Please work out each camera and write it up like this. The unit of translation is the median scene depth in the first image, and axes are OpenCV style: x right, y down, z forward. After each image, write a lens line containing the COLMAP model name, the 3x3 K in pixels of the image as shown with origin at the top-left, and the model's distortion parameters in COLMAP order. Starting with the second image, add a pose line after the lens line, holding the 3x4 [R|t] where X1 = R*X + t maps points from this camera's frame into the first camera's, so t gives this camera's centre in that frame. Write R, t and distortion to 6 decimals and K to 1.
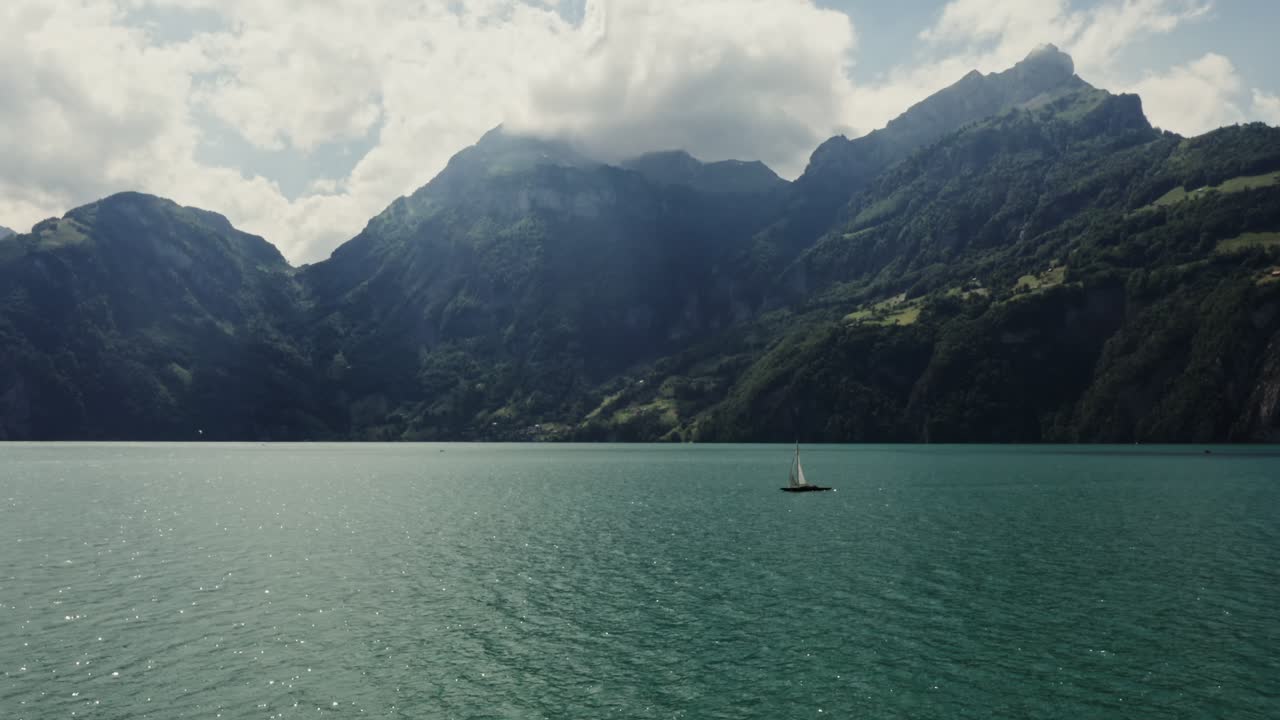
lens RADIAL K [[1008.8, 0, 640.0], [0, 1008.8, 360.0], [0, 0, 1]] dist [-0.005925, -0.000531]
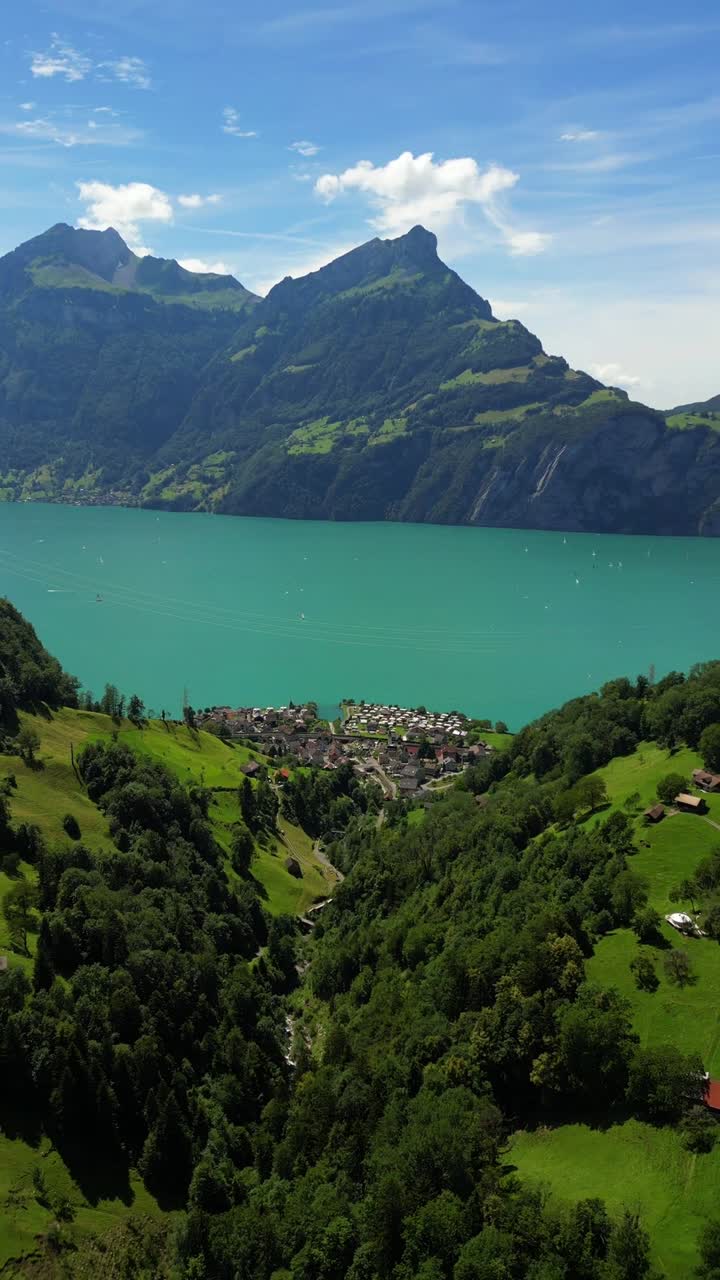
lens RADIAL K [[1008.8, 0, 360.0], [0, 1008.8, 640.0], [0, 0, 1]] dist [-0.005925, -0.000531]
pose [[0.961093, -0.060648, 0.269485, -0.188596], [-0.033198, 0.943167, 0.330658, -0.298970], [-0.274223, -0.326739, 0.904457, -0.774088]]
